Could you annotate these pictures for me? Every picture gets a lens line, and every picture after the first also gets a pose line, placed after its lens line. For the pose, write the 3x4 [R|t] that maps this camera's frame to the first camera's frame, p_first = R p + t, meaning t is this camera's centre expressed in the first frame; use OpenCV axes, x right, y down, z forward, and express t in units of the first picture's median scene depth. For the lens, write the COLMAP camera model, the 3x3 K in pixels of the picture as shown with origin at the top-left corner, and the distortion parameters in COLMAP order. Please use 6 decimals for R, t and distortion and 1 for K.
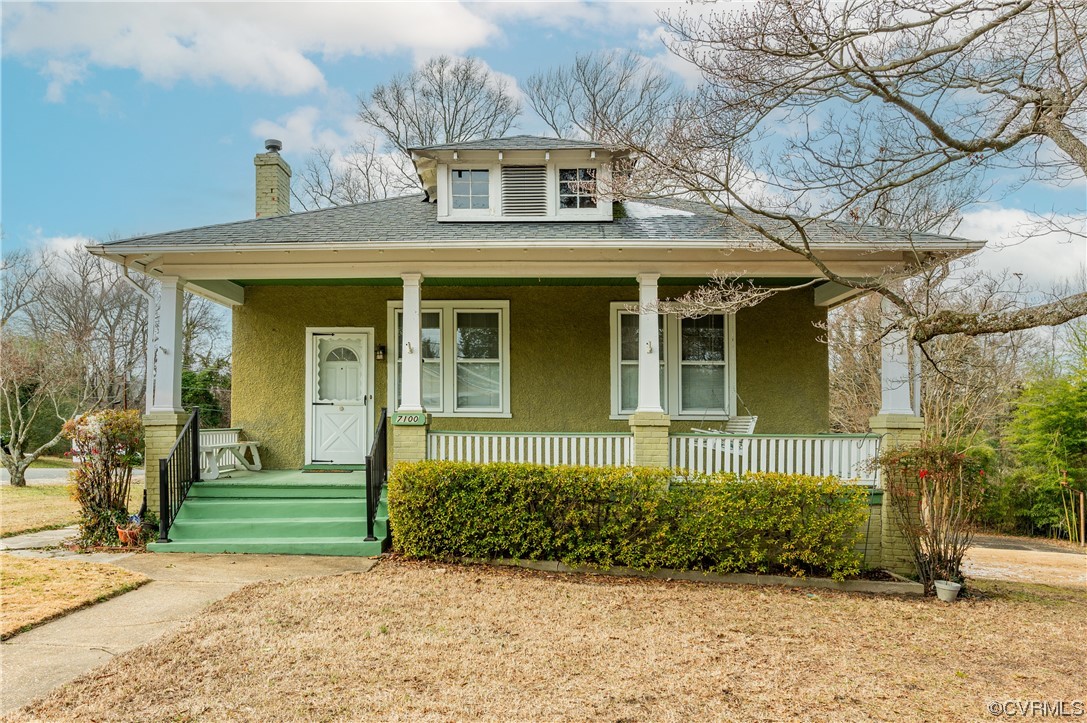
lens RADIAL K [[650.3, 0, 543.2], [0, 650.3, 398.3], [0, 0, 1]] dist [0.002971, 0.000489]
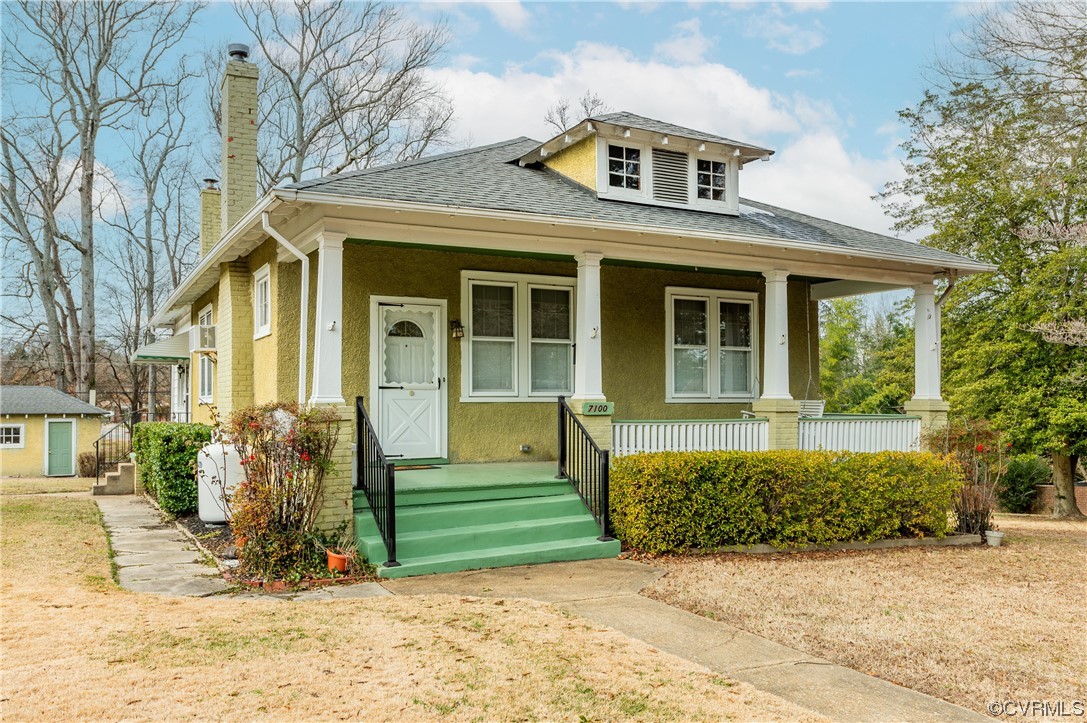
lens RADIAL K [[731.0, 0, 543.5], [0, 731.0, 361.5], [0, 0, 1]] dist [0.005527, 0.002238]
pose [[0.896420, 0.016308, 0.442905, -0.693545], [-0.013976, 0.999866, -0.008529, -0.023822], [-0.442985, 0.001456, 0.896528, 0.082821]]
